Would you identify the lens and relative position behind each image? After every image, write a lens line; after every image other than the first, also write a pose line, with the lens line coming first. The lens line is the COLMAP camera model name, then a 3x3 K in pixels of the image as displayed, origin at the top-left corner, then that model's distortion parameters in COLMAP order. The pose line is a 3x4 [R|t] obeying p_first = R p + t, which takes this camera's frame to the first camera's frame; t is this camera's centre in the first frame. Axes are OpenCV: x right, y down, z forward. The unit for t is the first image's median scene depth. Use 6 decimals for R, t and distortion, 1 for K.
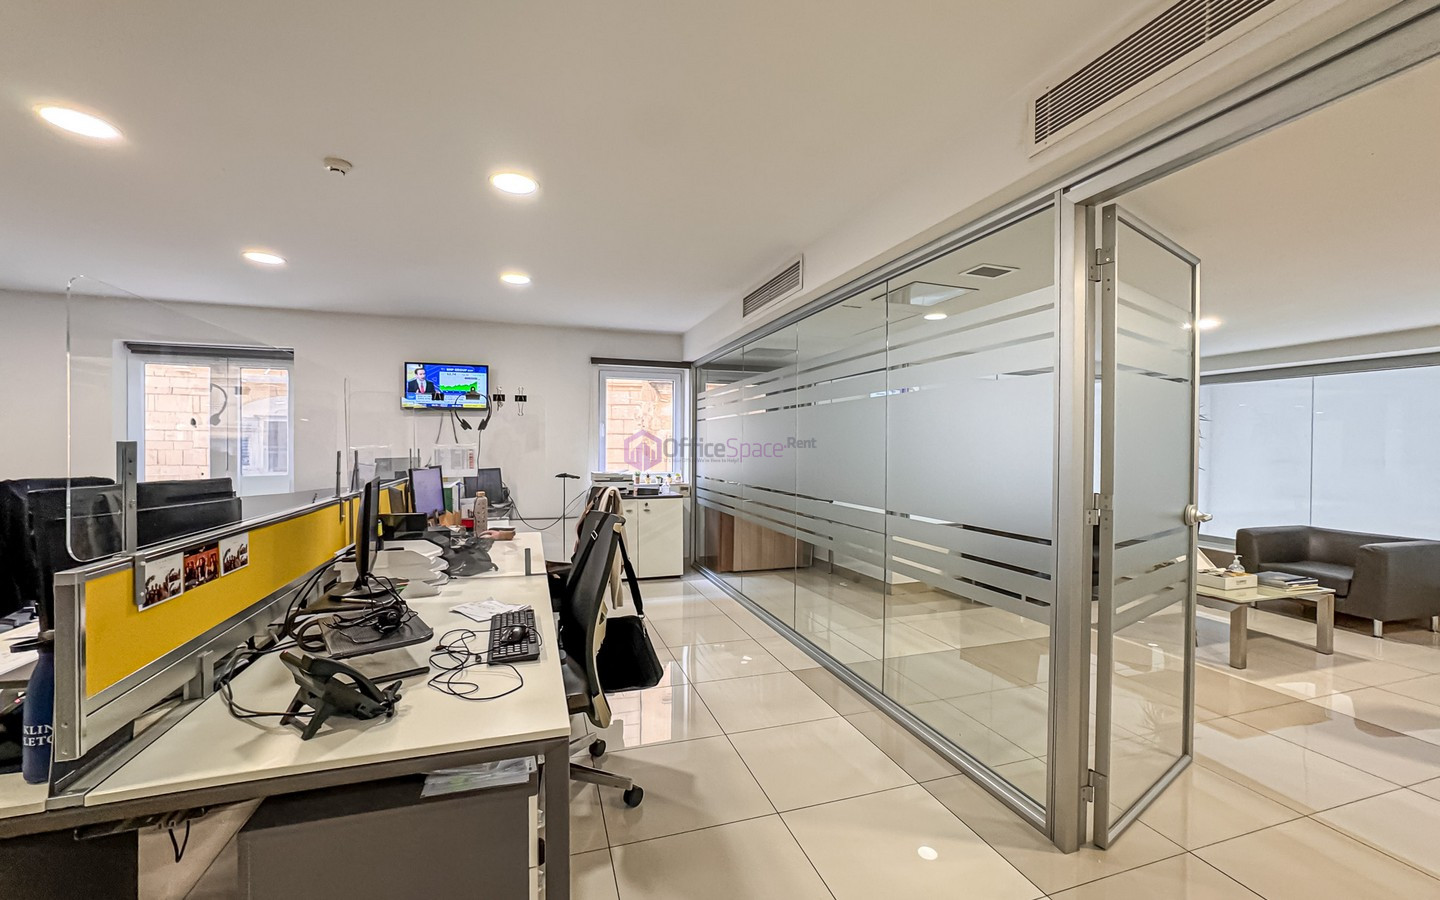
lens RADIAL K [[586.0, 0, 720.0], [0, 586.0, 450.0], [0, 0, 1]] dist [-0.032734, 0.020218]
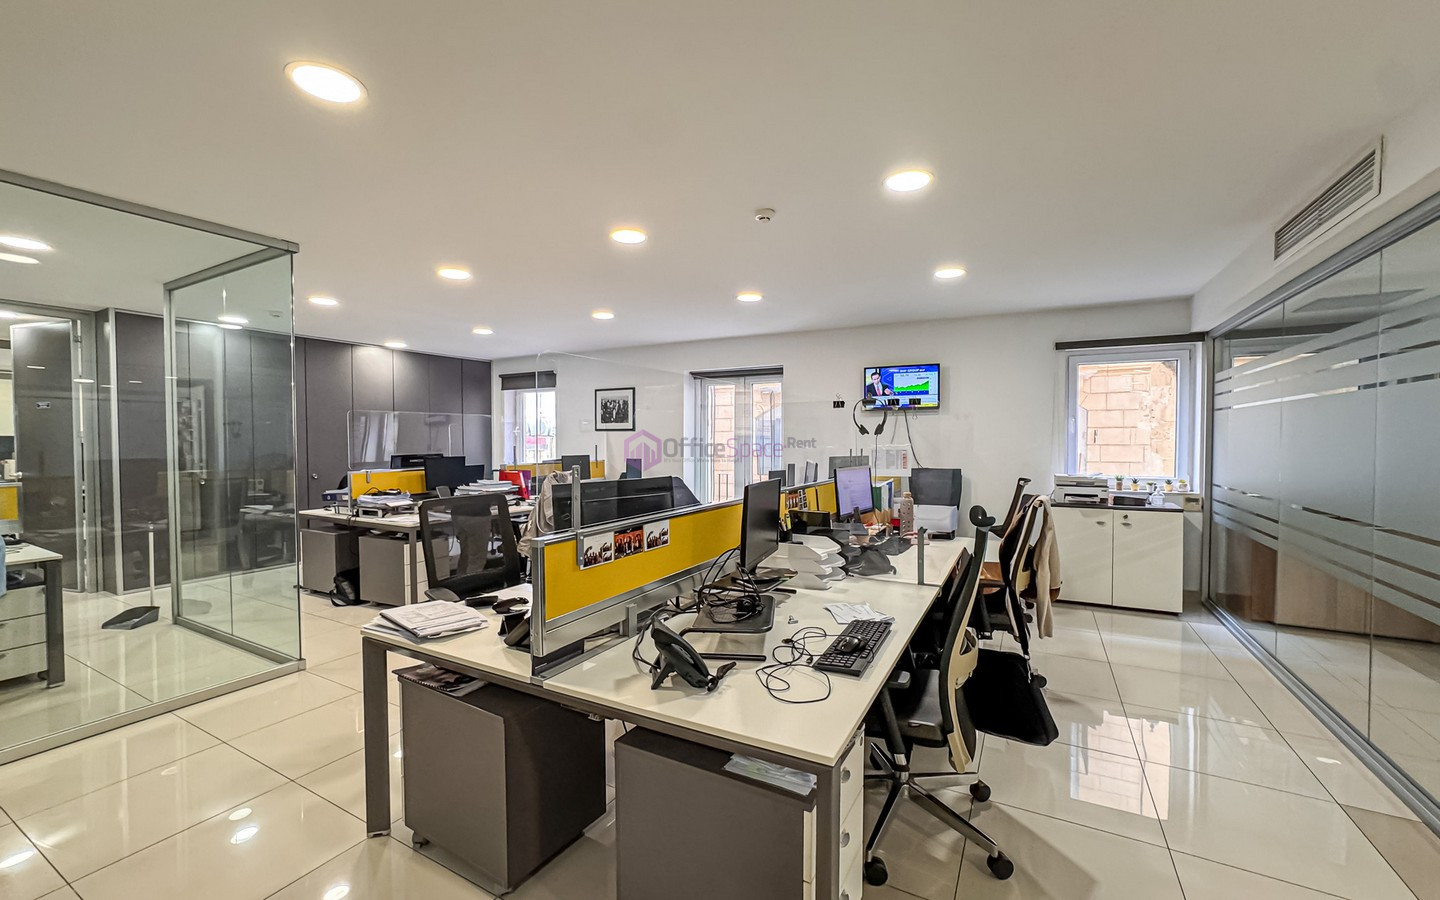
lens RADIAL K [[586.0, 0, 720.0], [0, 586.0, 450.0], [0, 0, 1]] dist [-0.032734, 0.020218]
pose [[0.695340, 0.006613, -0.718651, 0.133446], [0.000681, 0.999951, 0.009860, -0.017660], [0.718681, -0.007345, 0.695301, 0.092697]]
